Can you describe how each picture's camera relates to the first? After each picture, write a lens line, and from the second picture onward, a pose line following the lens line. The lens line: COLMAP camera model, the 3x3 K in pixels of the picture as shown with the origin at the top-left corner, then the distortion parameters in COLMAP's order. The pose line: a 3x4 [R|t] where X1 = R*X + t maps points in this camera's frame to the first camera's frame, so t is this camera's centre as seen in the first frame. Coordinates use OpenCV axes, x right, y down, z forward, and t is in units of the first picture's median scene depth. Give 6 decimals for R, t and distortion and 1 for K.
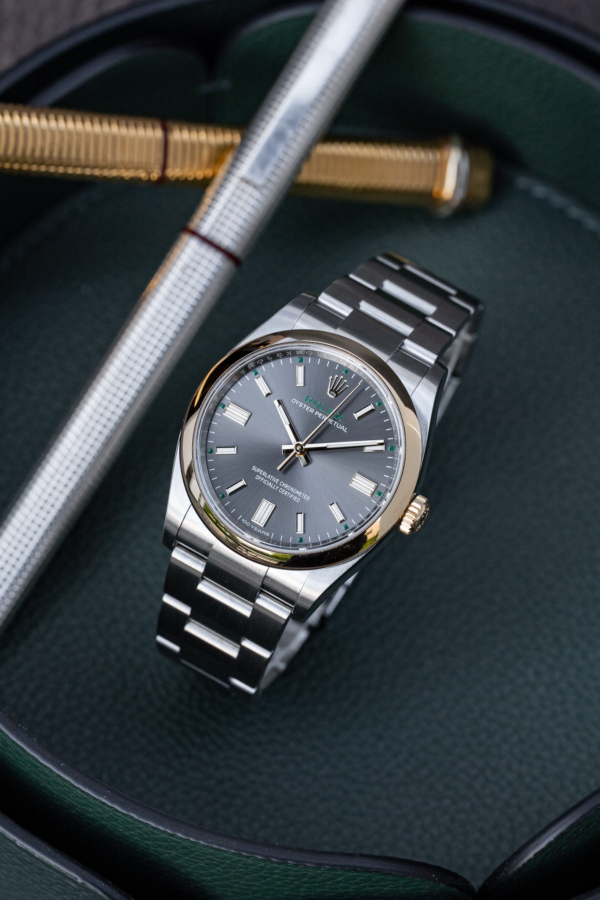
lens RADIAL K [[4794.9, 0, 285.3], [0, 4794.9, 449.2], [0, 0, 1]] dist [1.753336, -8.606595]
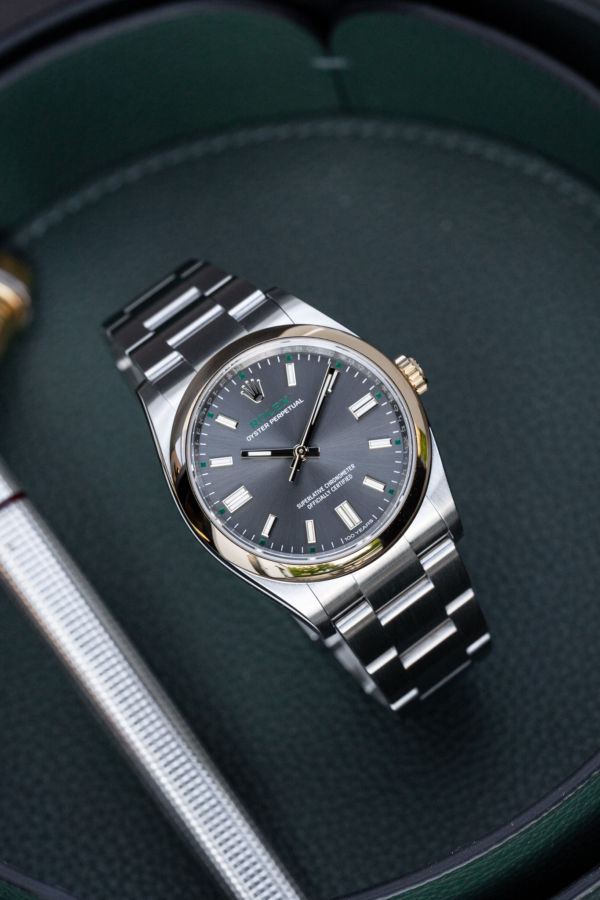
lens RADIAL K [[4794.9, 0, 285.3], [0, 4794.9, 449.2], [0, 0, 1]] dist [1.753336, -8.606595]
pose [[0.382461, -0.879934, 0.281850, -0.258629], [0.900458, 0.423343, 0.099782, -0.095404], [-0.207121, 0.215632, 0.954256, 0.114187]]
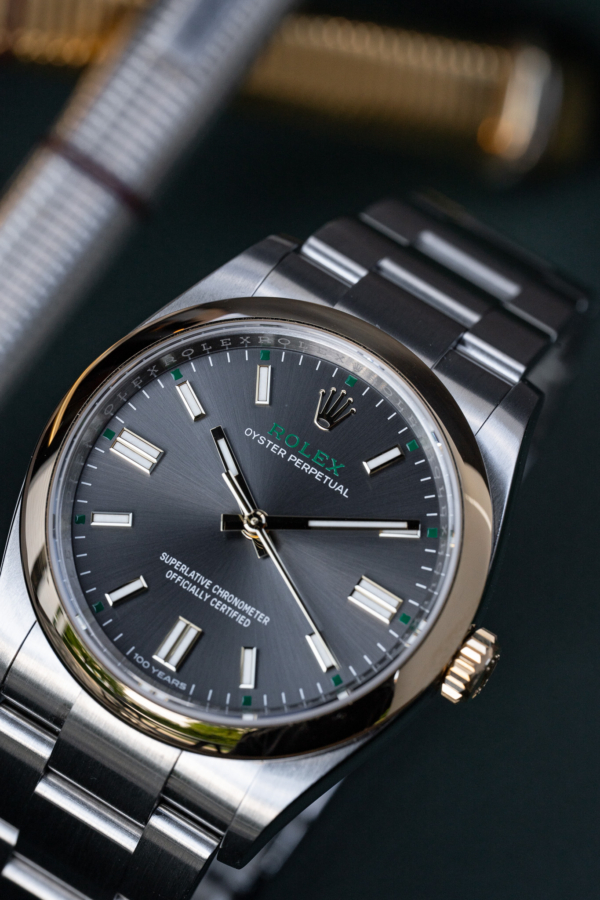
lens RADIAL K [[4794.9, 0, 285.3], [0, 4794.9, 449.2], [0, 0, 1]] dist [1.753336, -8.606595]
pose [[0.997296, 0.060428, 0.041833, -0.015808], [-0.056832, 0.994979, -0.082377, 0.034155], [-0.046601, 0.079777, 0.995723, 0.484304]]
